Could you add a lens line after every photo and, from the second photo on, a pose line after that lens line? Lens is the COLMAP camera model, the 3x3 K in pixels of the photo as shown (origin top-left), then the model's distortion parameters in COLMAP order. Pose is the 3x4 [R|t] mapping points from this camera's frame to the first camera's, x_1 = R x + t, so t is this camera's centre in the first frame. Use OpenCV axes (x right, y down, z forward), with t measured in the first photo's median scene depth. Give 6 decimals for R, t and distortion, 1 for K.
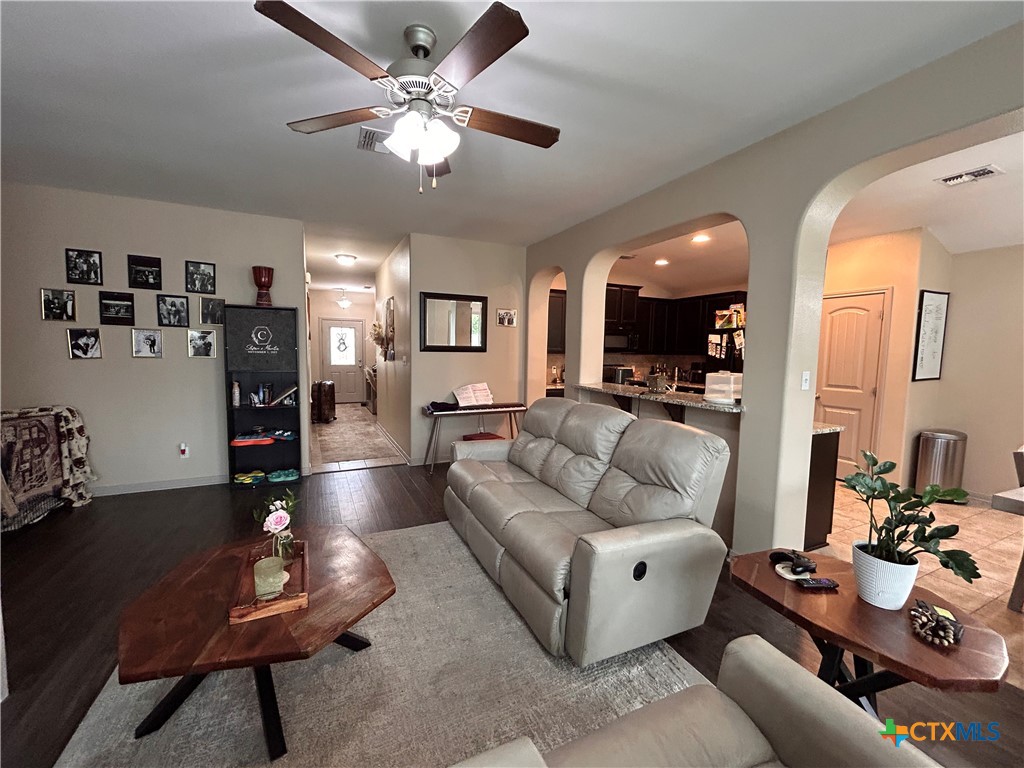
lens RADIAL K [[415.8, 0, 510.9], [0, 415.8, 383.9], [0, 0, 1]] dist [-0.000850, 0.000412]
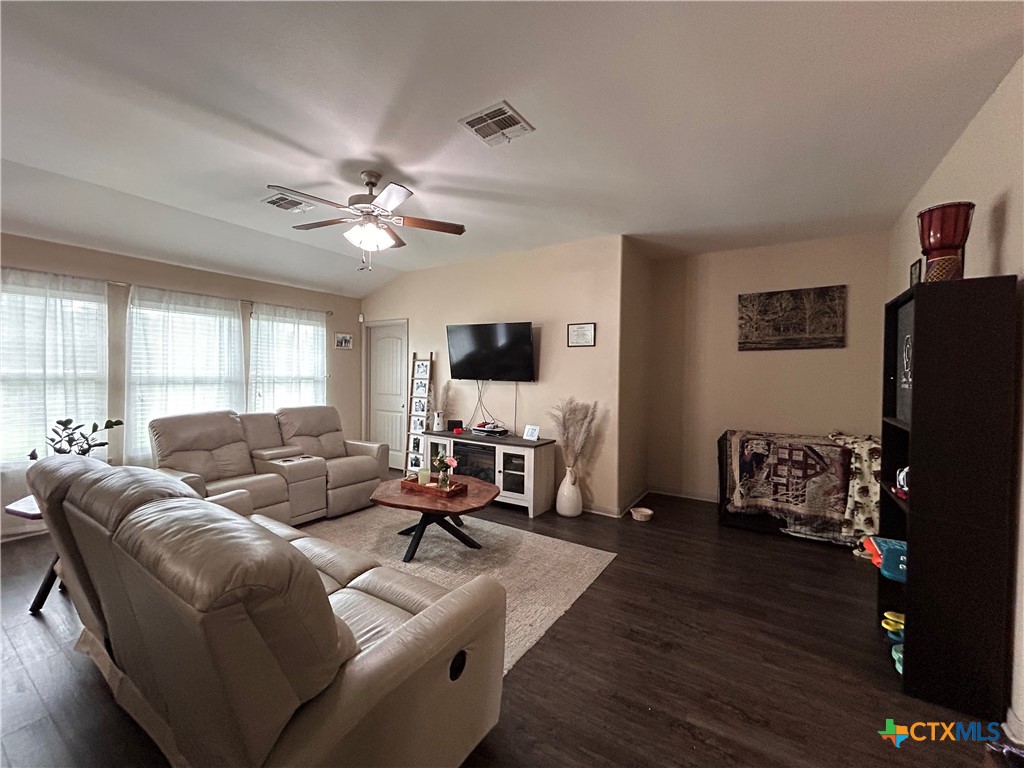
lens RADIAL K [[416.9, 0, 511.0], [0, 416.9, 383.2], [0, 0, 1]] dist [0.000169, 0.000280]
pose [[-0.849606, -0.013692, -0.527240, 0.080633], [-0.069485, 0.993855, 0.086160, -0.101126], [0.522820, 0.109837, -0.845337, 1.310806]]
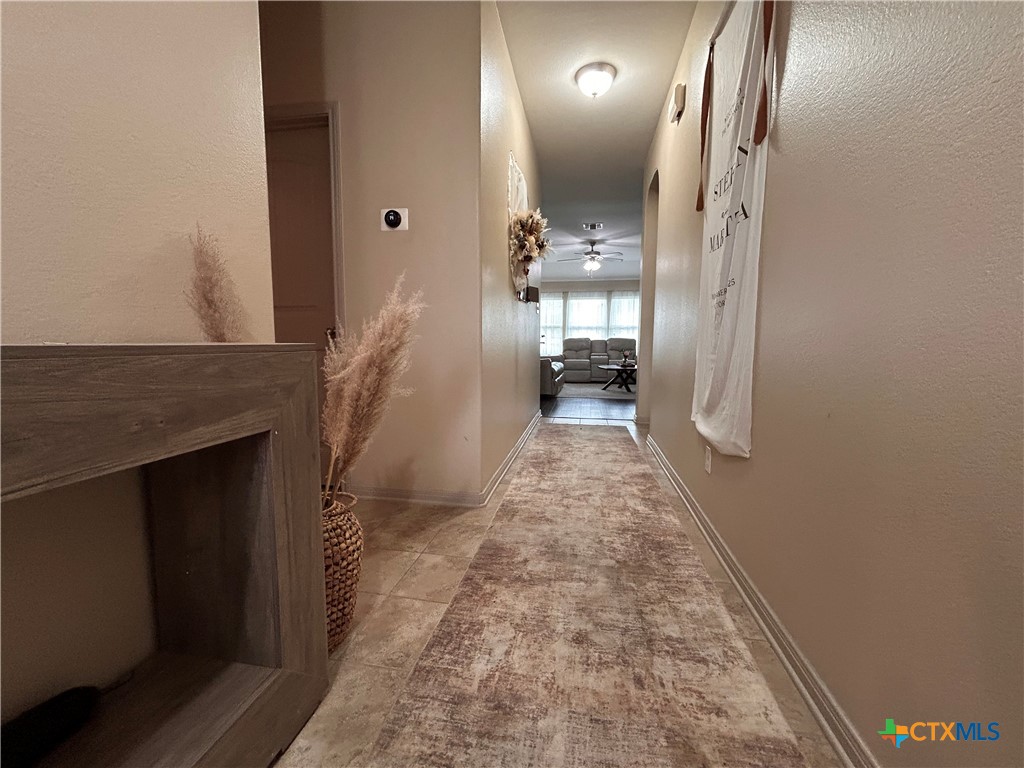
lens RADIAL K [[416.9, 0, 511.0], [0, 416.9, 383.2], [0, 0, 1]] dist [0.000169, 0.000280]
pose [[-0.816113, -0.072879, 0.573278, -1.008171], [0.031098, 0.985040, 0.169496, -0.070133], [-0.577054, 0.156156, -0.801638, 2.492857]]
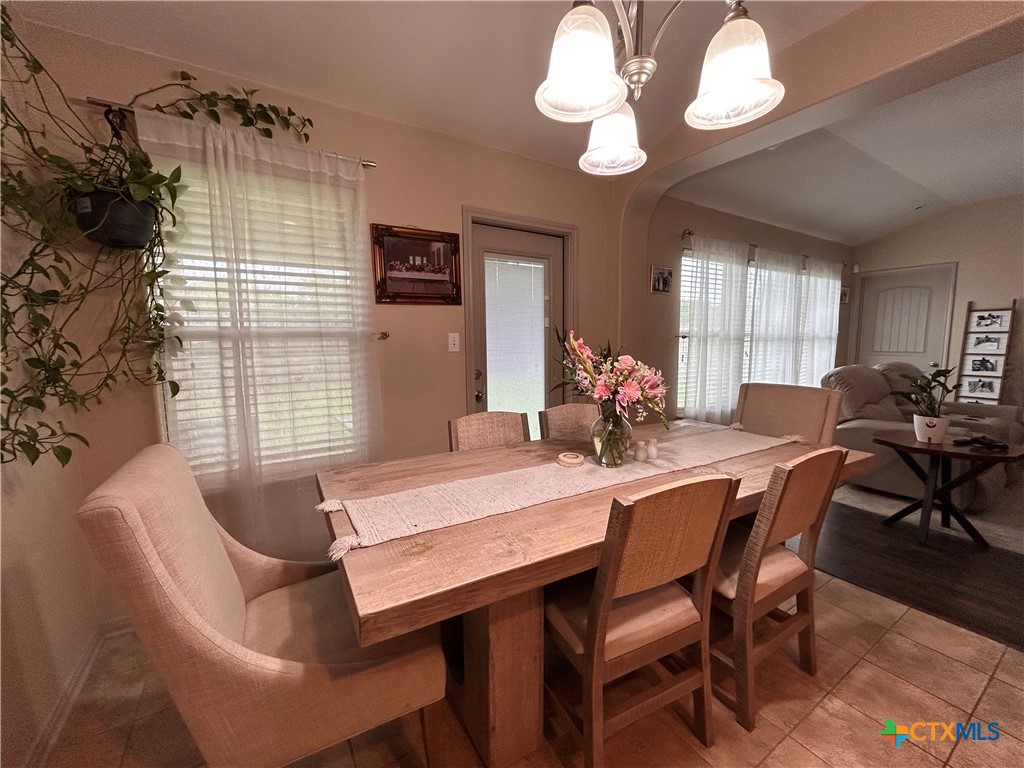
lens RADIAL K [[415.8, 0, 510.9], [0, 415.8, 383.9], [0, 0, 1]] dist [-0.000850, 0.000412]
pose [[-0.993162, 0.004994, -0.116638, 1.132854], [-0.017214, 0.981900, 0.188616, -0.026184], [0.115469, 0.189334, -0.975100, 0.969724]]
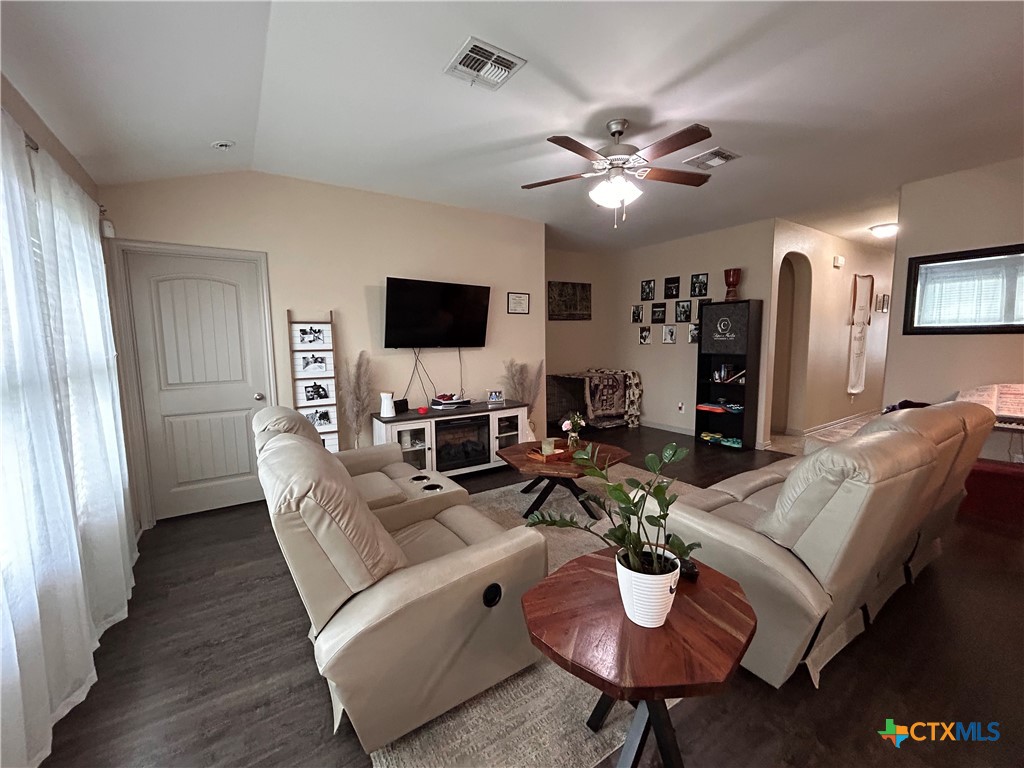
lens RADIAL K [[416.9, 0, 511.0], [0, 416.9, 383.2], [0, 0, 1]] dist [0.000169, 0.000280]
pose [[0.144957, 0.088544, -0.985468, 0.617597], [-0.066707, 0.994596, 0.079552, -0.000683], [0.987187, 0.054206, 0.150080, 0.212582]]
